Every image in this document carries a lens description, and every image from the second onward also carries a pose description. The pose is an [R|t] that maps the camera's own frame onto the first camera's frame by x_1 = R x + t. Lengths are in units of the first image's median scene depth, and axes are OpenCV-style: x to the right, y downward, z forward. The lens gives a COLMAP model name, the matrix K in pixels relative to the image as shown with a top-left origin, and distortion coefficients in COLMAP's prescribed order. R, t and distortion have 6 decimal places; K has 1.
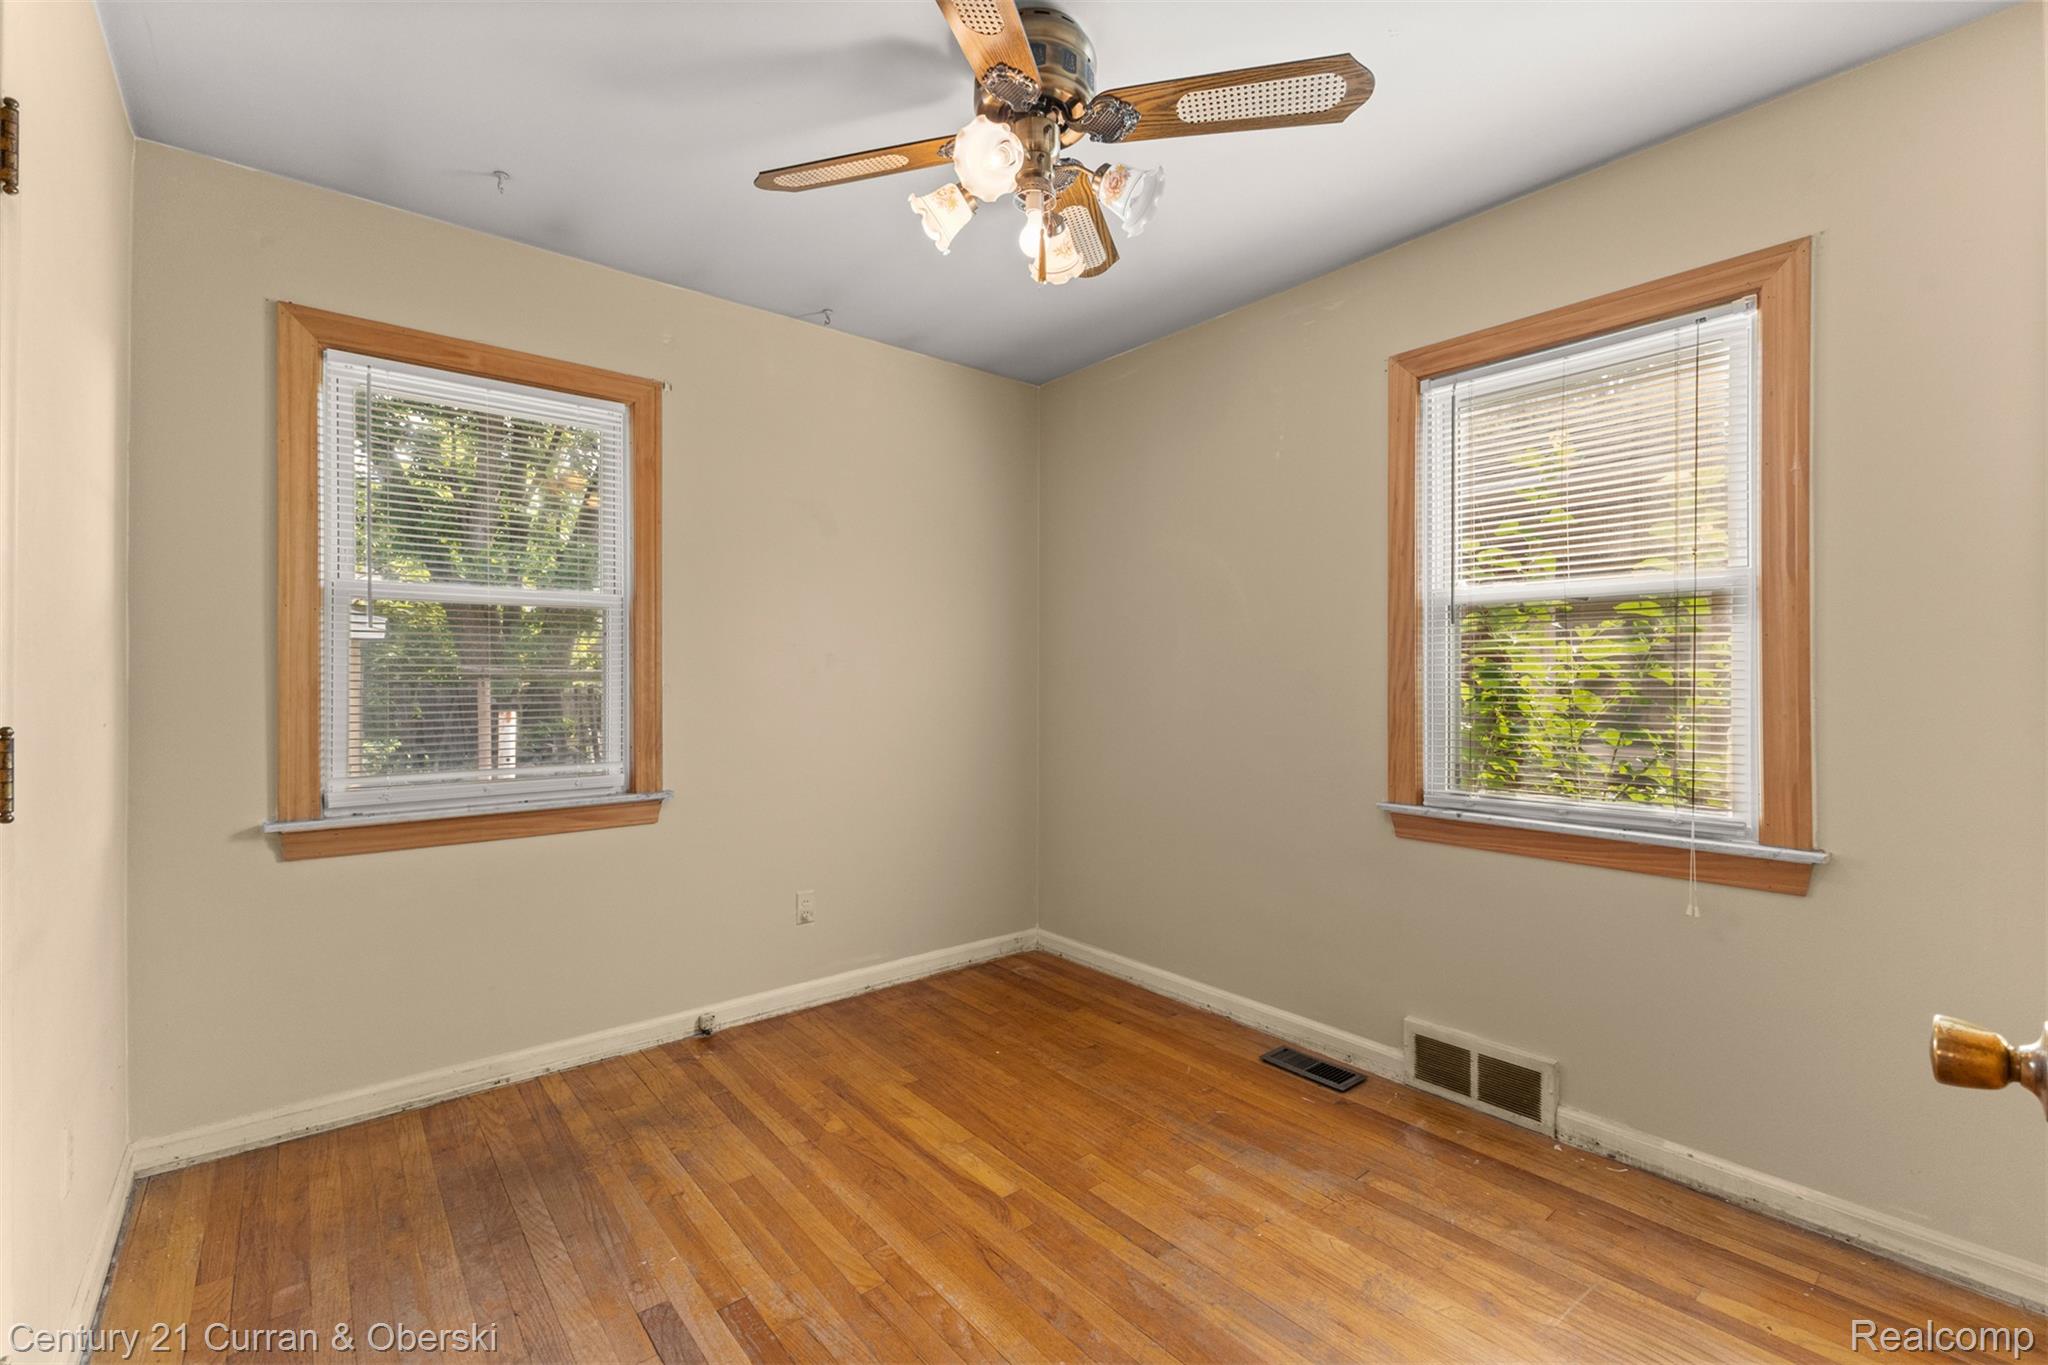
lens RADIAL K [[915.9, 0, 1025.0], [0, 915.9, 669.6], [0, 0, 1]] dist [0.000925, -0.000298]
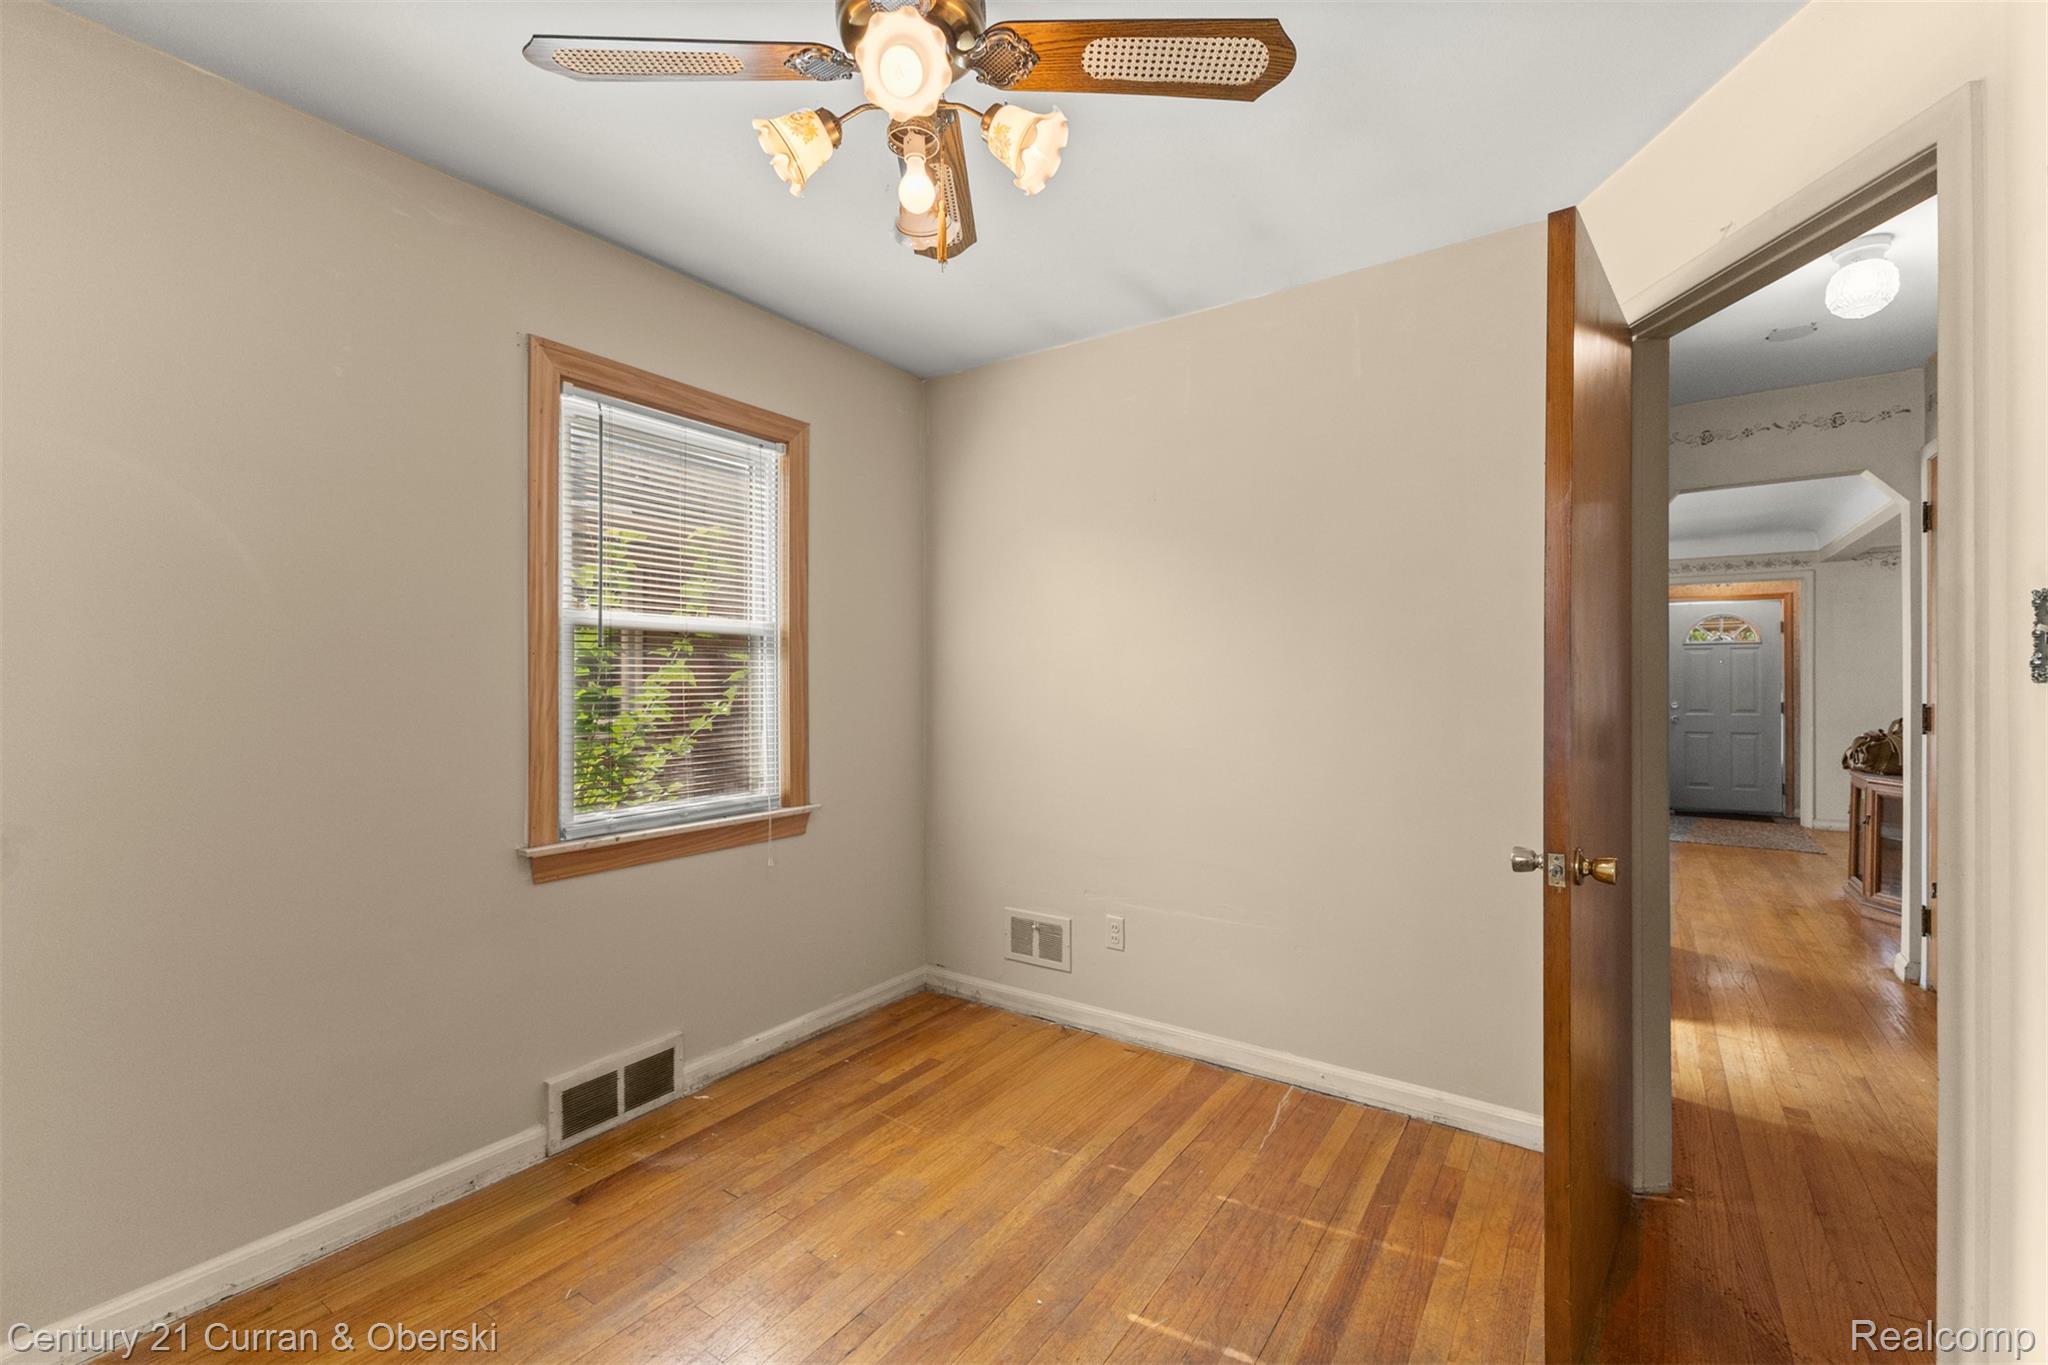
lens RADIAL K [[879.7, 0, 1024.0], [0, 879.7, 682.5], [0, 0, 1]] dist [0.010068, -0.002945]
pose [[-0.296222, 0.001038, 0.955119, -0.617106], [-0.003436, 0.999992, -0.002153, -0.012749], [-0.955113, -0.003919, -0.296216, 0.915219]]
